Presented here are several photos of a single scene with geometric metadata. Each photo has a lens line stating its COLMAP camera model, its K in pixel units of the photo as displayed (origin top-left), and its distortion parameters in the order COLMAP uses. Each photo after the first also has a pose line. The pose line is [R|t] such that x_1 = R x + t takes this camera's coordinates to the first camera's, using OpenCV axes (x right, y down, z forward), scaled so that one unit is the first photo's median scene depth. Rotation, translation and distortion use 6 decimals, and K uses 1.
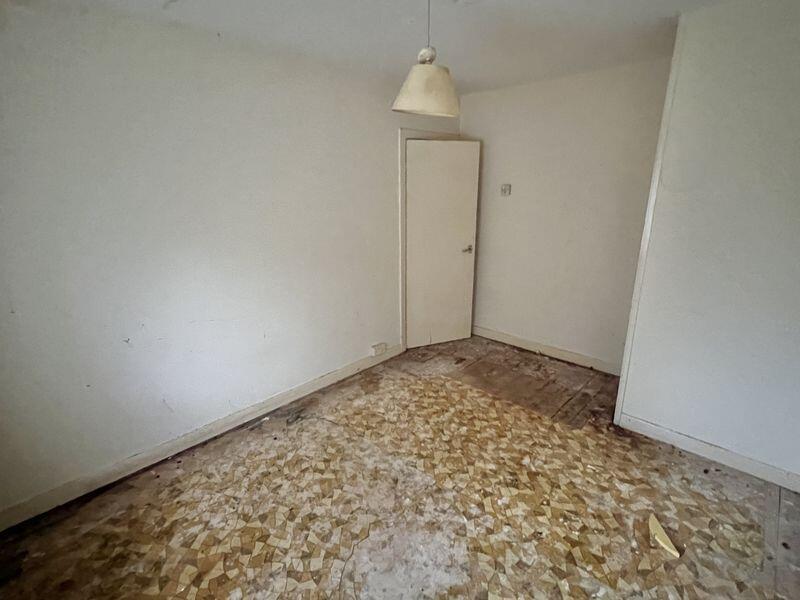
lens RADIAL K [[393.3, 0, 400.4], [0, 393.3, 299.2], [0, 0, 1]] dist [-0.002905, -0.000052]
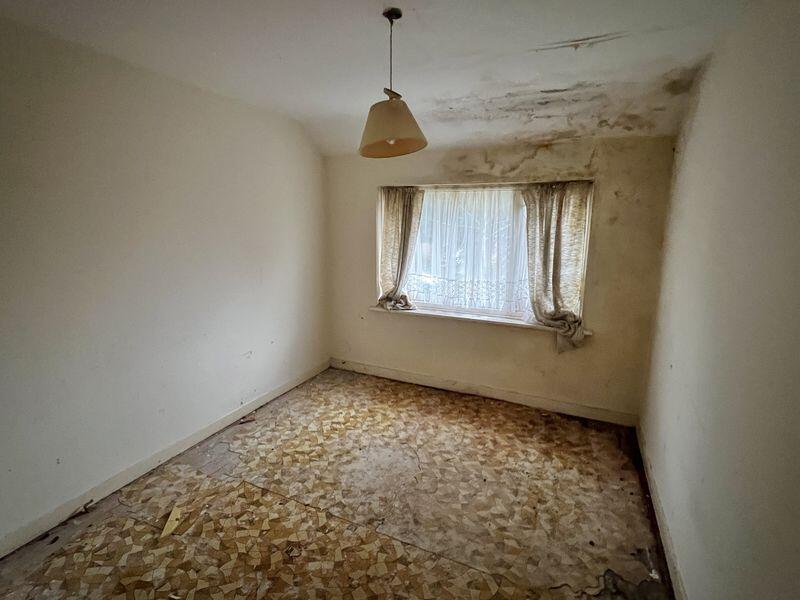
lens RADIAL K [[393.3, 0, 400.8], [0, 393.3, 298.7], [0, 0, 1]] dist [-0.002905, -0.000052]
pose [[-0.946942, 0.066089, -0.314535, 0.327057], [-0.088634, 0.886984, 0.453214, -0.512221], [0.308940, 0.457046, -0.834065, 1.733933]]
